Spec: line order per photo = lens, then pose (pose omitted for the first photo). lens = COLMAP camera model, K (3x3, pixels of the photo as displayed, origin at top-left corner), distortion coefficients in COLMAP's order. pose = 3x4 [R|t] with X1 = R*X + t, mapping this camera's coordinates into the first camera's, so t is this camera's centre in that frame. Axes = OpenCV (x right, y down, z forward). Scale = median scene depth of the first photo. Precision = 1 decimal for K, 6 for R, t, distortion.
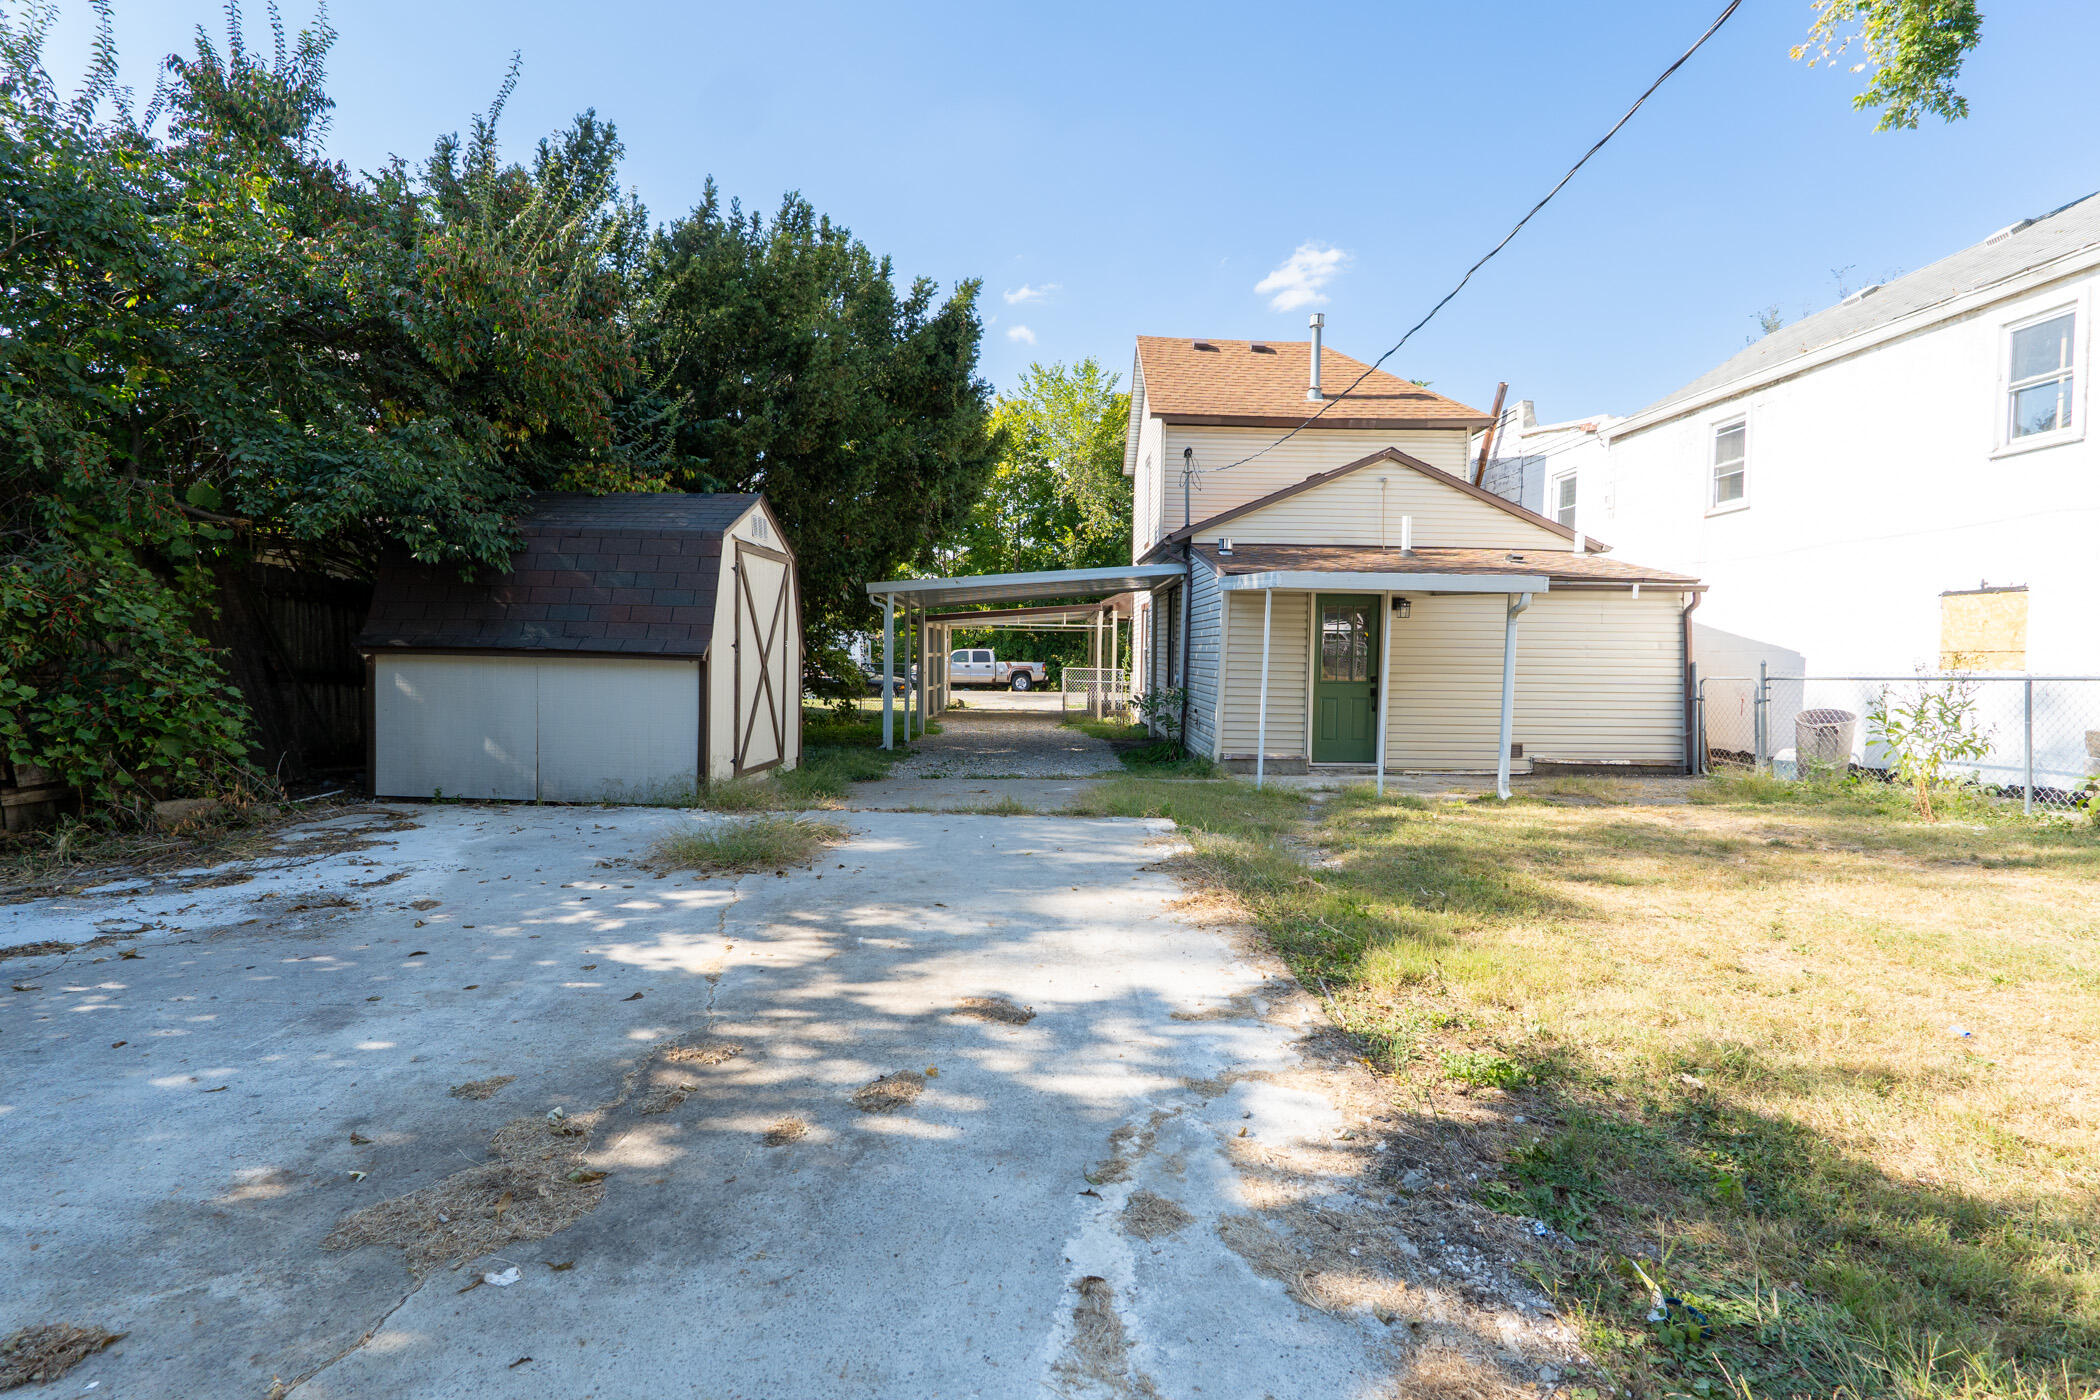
lens RADIAL K [[965.9, 0, 1055.3], [0, 965.9, 685.4], [0, 0, 1]] dist [-0.002781, 0.001180]
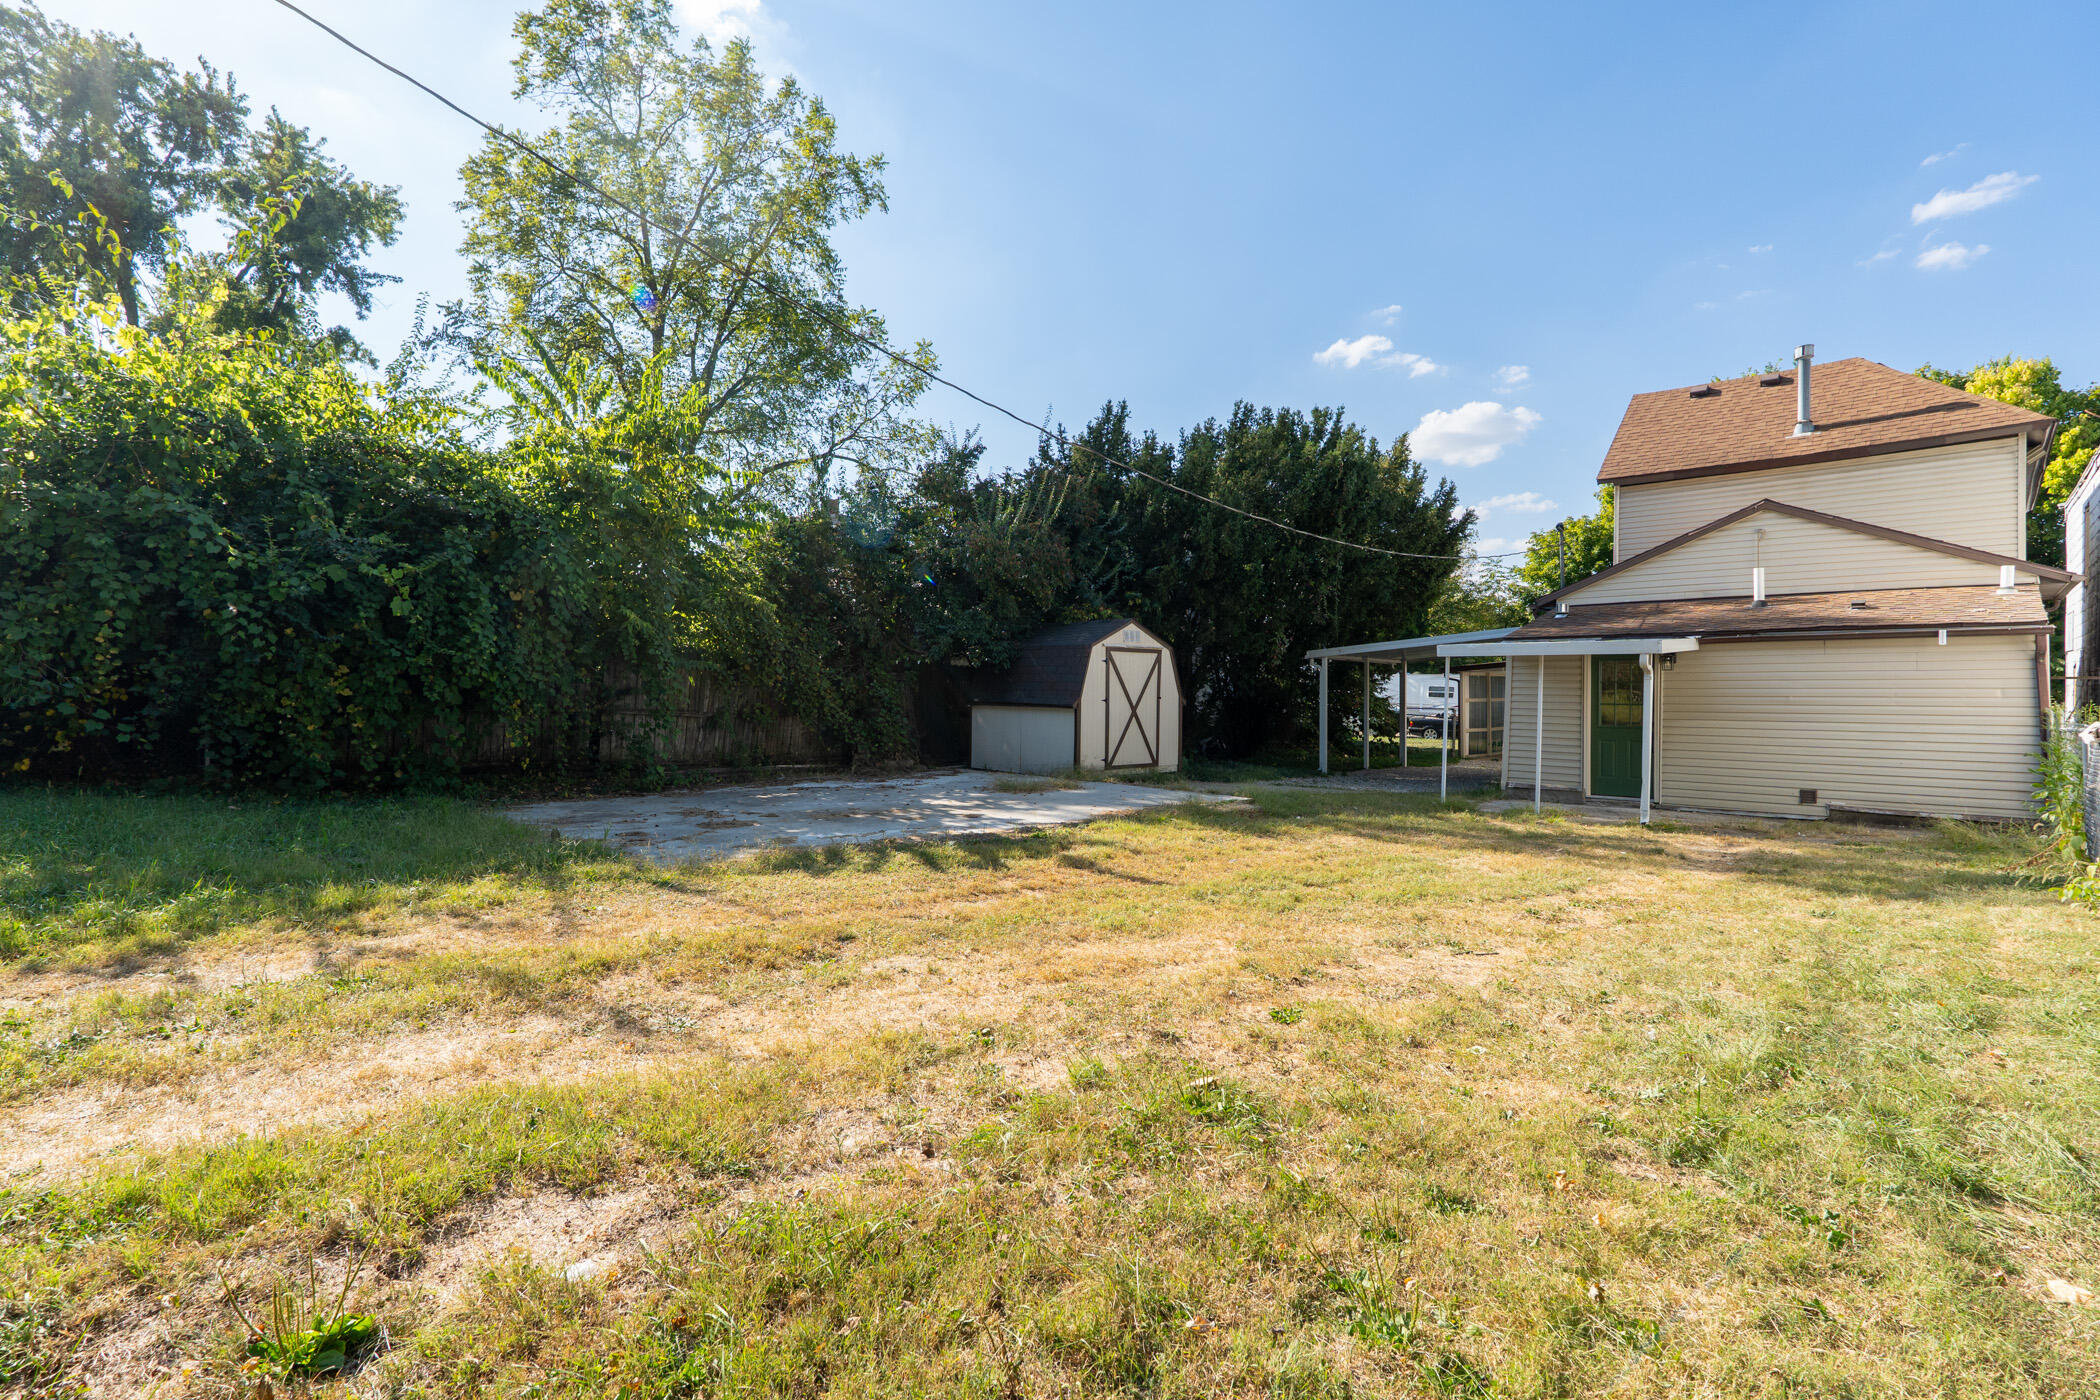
lens RADIAL K [[965.9, 0, 1046.9], [0, 965.9, 702.3], [0, 0, 1]] dist [-0.002781, 0.001180]
pose [[0.706005, -0.001386, -0.708205, 0.634934], [-0.016892, 0.999681, -0.018796, 0.000623], [0.708005, 0.025233, 0.705756, -0.301137]]
